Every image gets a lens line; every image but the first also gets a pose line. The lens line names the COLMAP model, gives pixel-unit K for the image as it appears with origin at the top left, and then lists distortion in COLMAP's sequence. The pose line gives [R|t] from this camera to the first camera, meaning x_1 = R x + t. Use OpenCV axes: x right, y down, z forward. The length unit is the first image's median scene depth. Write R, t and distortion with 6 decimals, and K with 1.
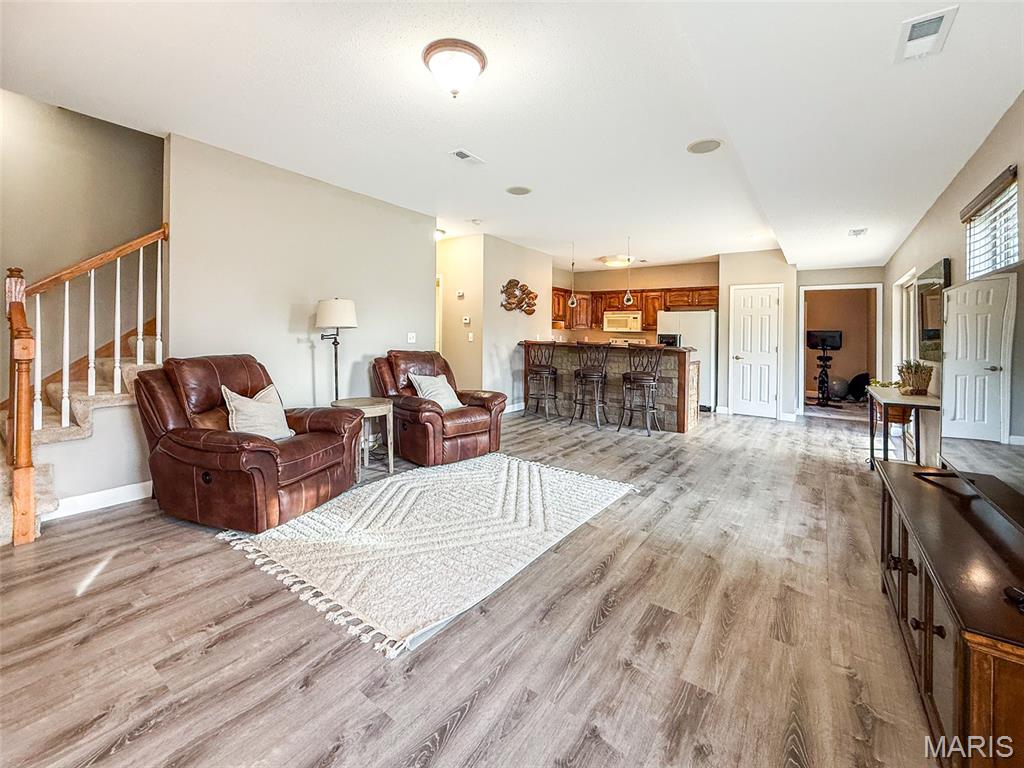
lens RADIAL K [[414.3, 0, 512.5], [0, 414.3, 343.0], [0, 0, 1]] dist [-0.001002, -0.000281]
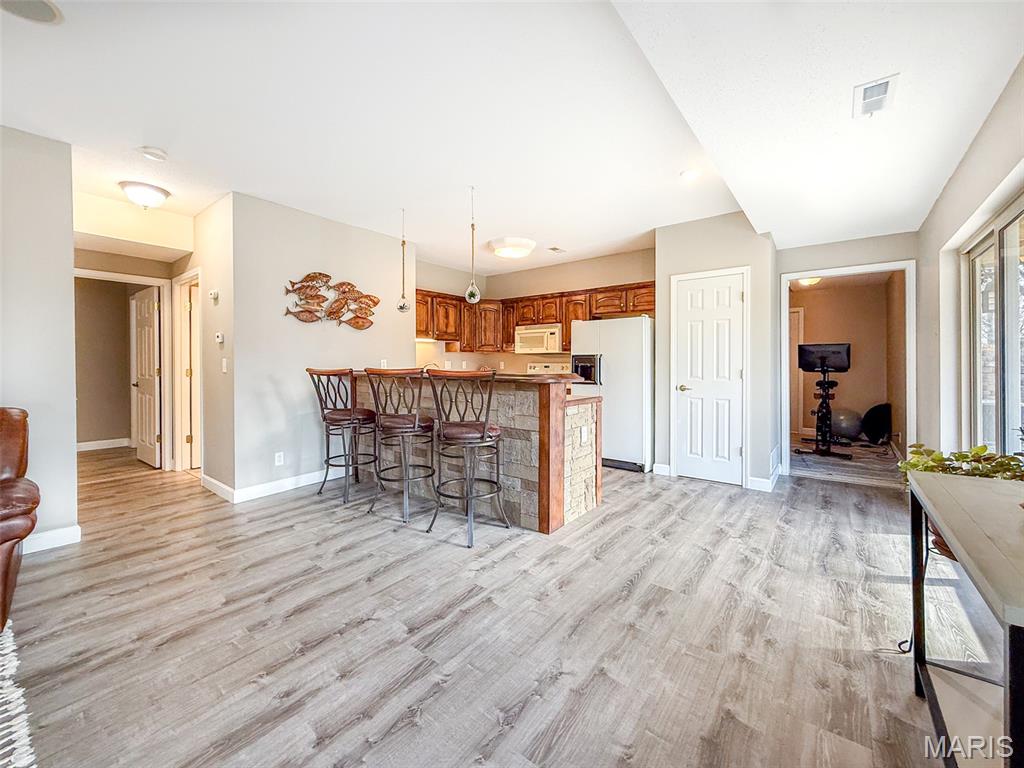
lens RADIAL K [[422.0, 0, 509.3], [0, 422.0, 375.1], [0, 0, 1]] dist [0.001187, 0.000489]
pose [[0.999596, -0.023228, -0.016402, 0.277735], [0.023346, 0.999703, 0.007036, 0.004458], [0.016234, -0.007416, 0.999841, 0.333518]]
